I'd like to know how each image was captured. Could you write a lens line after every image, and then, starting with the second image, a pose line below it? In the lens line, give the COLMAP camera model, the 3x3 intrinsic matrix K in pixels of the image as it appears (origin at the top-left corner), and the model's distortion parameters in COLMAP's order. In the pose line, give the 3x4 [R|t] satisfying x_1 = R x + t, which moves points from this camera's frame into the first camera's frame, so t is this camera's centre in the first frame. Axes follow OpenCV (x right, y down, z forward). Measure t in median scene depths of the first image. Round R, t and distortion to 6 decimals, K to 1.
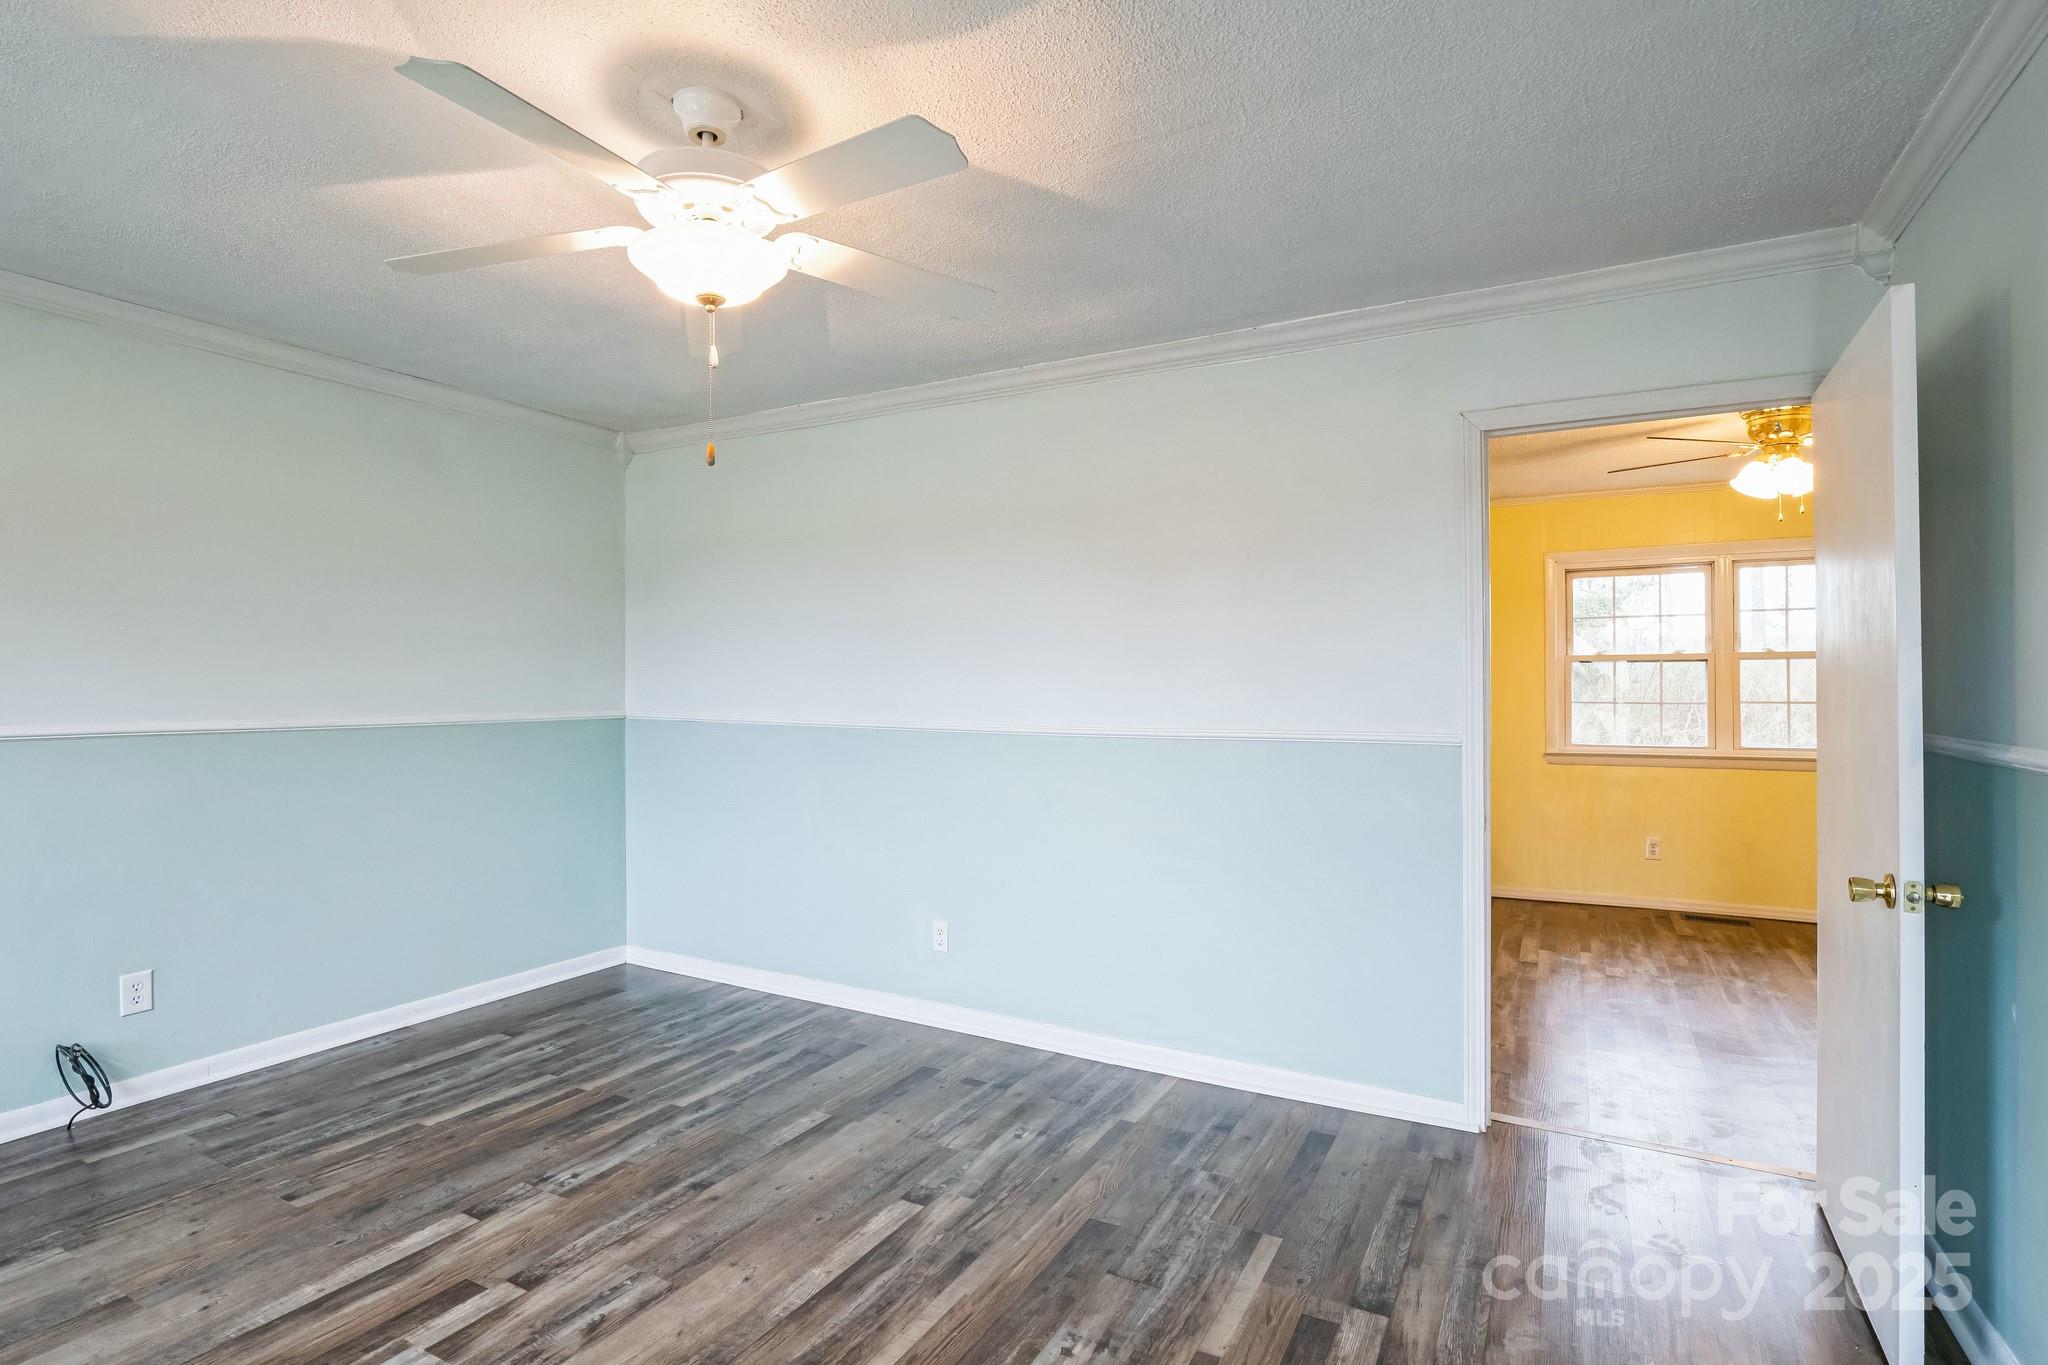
lens RADIAL K [[985.2, 0, 1024.0], [0, 985.2, 682.5], [0, 0, 1]] dist [-0.001933, -0.000913]
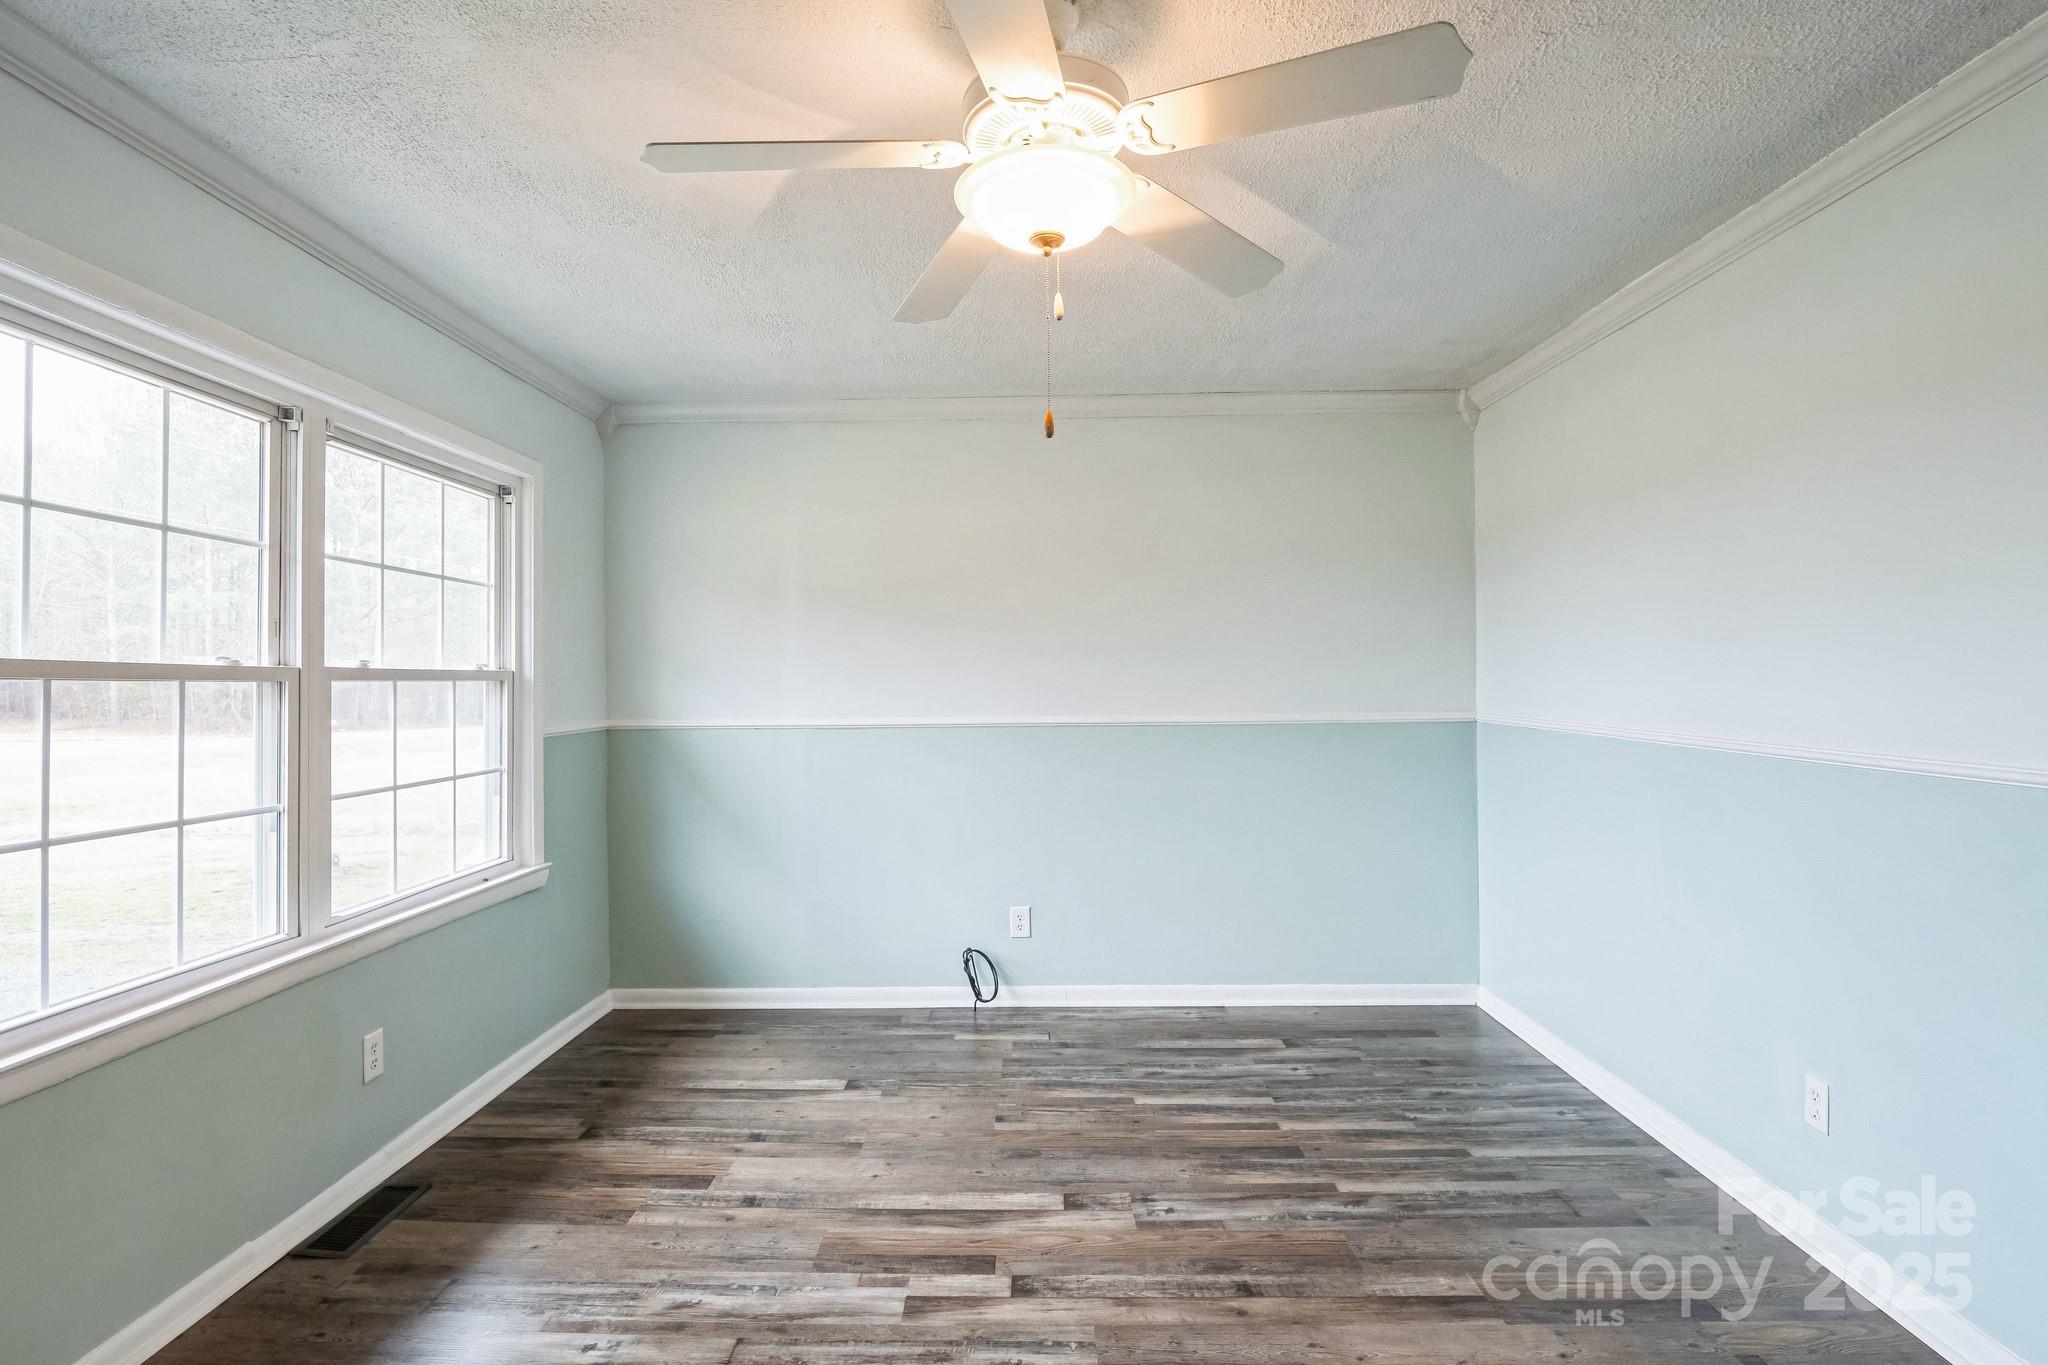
lens RADIAL K [[1008.1, 0, 1002.6], [0, 1008.1, 691.9], [0, 0, 1]] dist [-0.006394, -0.000848]
pose [[0.482964, 0.007541, -0.875608, 0.275051], [0.009885, 0.999852, 0.014064, -0.010397], [0.875585, -0.015448, 0.482818, 0.358418]]
